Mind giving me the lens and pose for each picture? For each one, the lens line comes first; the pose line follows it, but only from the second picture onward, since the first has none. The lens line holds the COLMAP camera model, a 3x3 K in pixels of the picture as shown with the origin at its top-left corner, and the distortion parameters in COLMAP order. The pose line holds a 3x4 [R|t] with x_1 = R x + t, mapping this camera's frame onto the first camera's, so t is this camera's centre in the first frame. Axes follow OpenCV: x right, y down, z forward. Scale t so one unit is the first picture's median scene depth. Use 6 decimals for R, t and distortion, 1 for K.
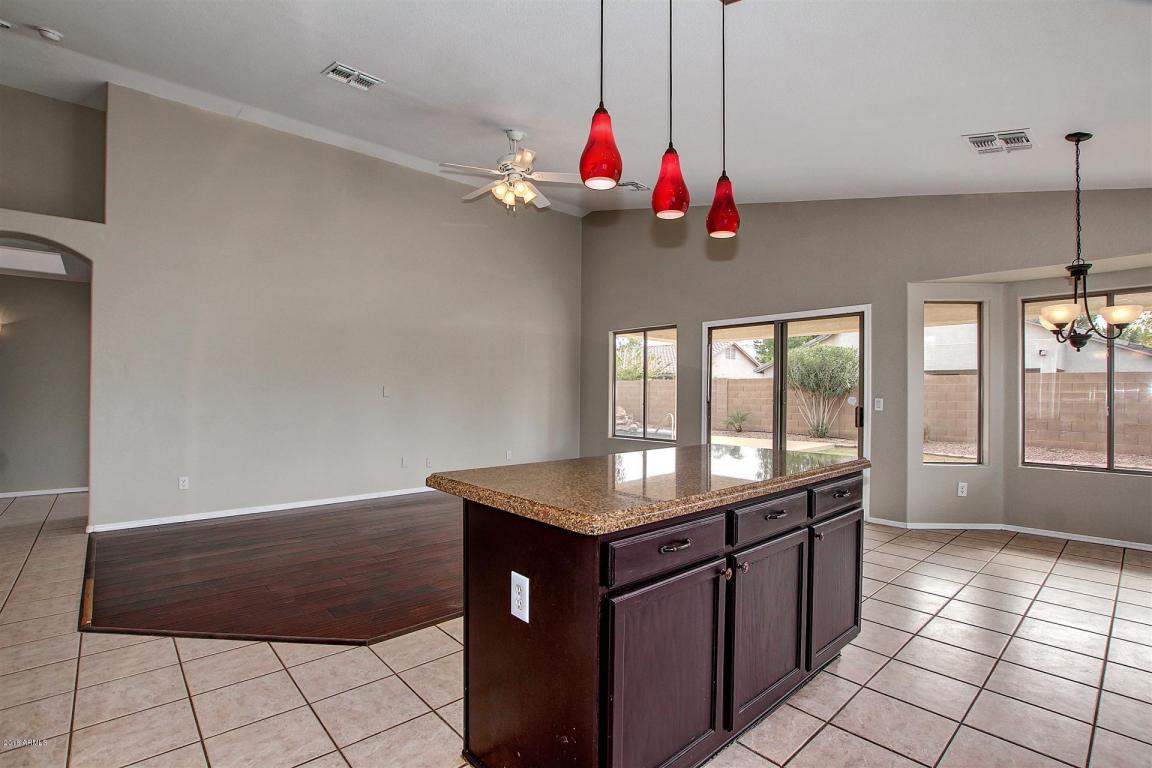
lens RADIAL K [[530.6, 0, 579.8], [0, 530.6, 390.5], [0, 0, 1]] dist [-0.034267, -0.000083]
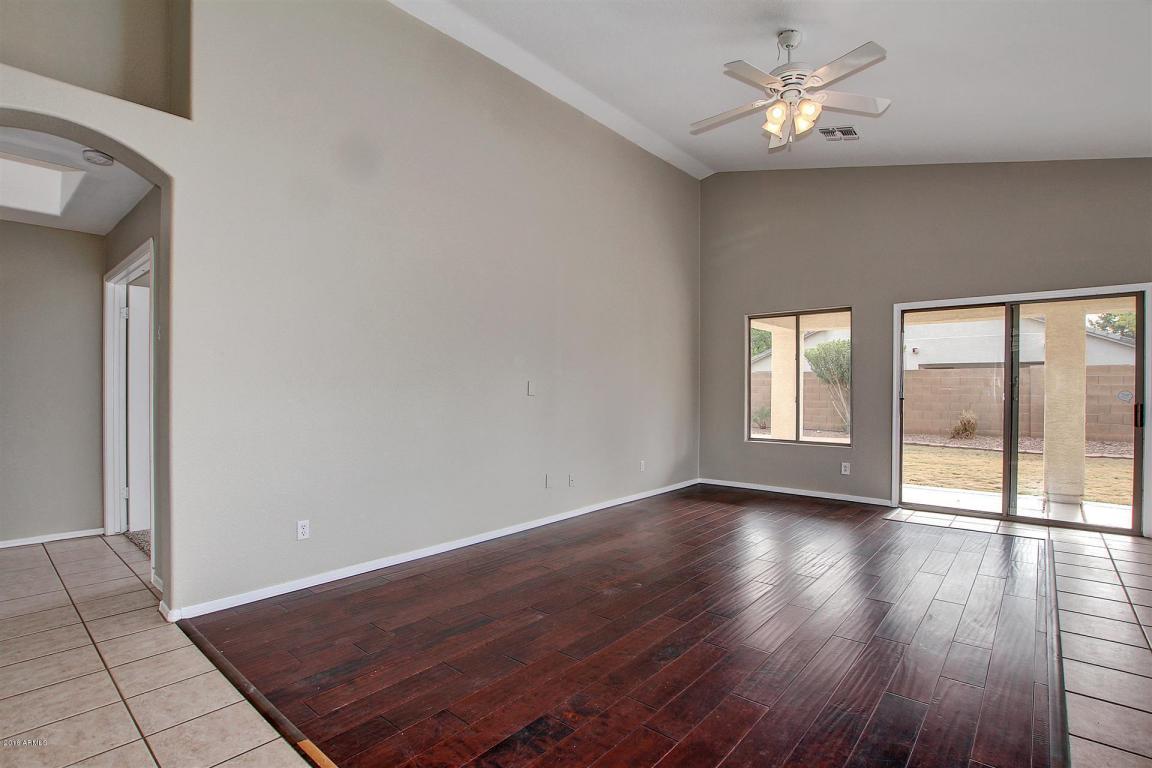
lens RADIAL K [[544.0, 0, 579.2], [0, 544.0, 390.0], [0, 0, 1]] dist [-0.033637, -0.000569]
pose [[0.991758, -0.006668, 0.127949, -0.483247], [0.005628, 0.999948, 0.008486, -0.001868], [-0.127999, -0.007696, 0.991744, 0.271348]]
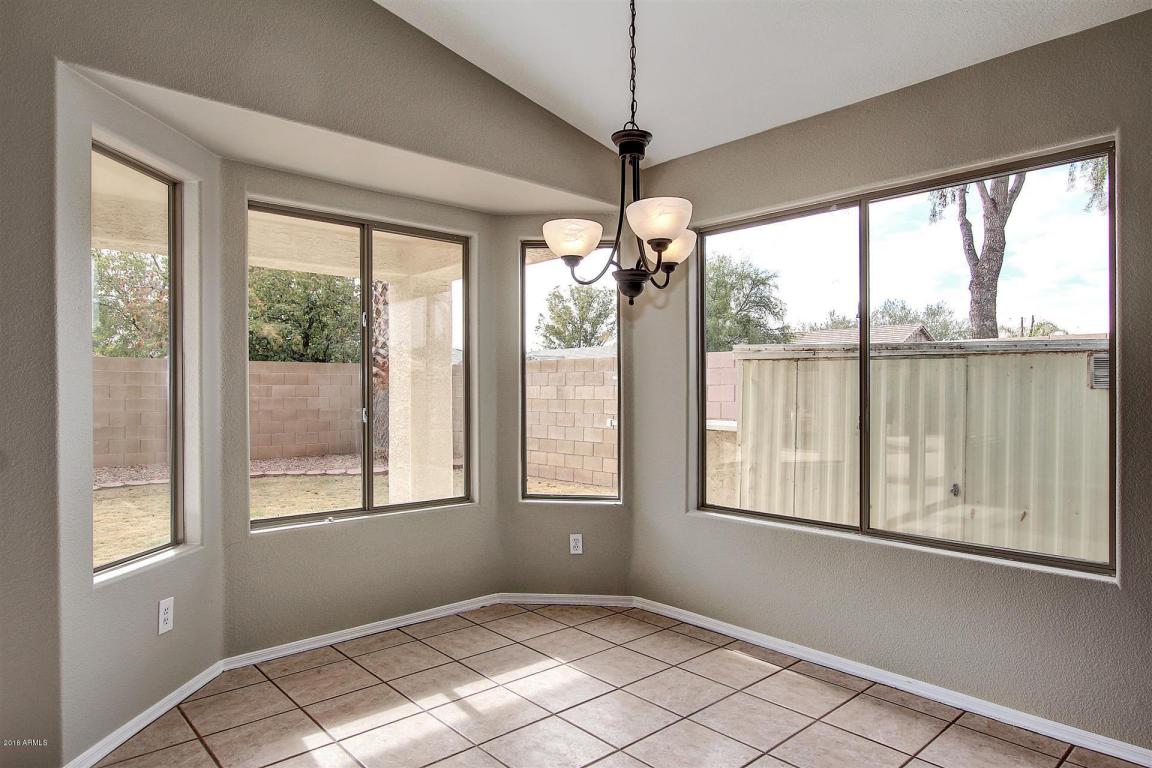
lens RADIAL K [[697.0, 0, 583.0], [0, 697.0, 390.7], [0, 0, 1]] dist [-0.021940, 0.000326]
pose [[-0.006923, -0.008709, 0.999938, 0.163552], [-0.003679, 0.999956, 0.008684, 0.002483], [-0.999969, -0.003618, -0.006955, 0.620021]]
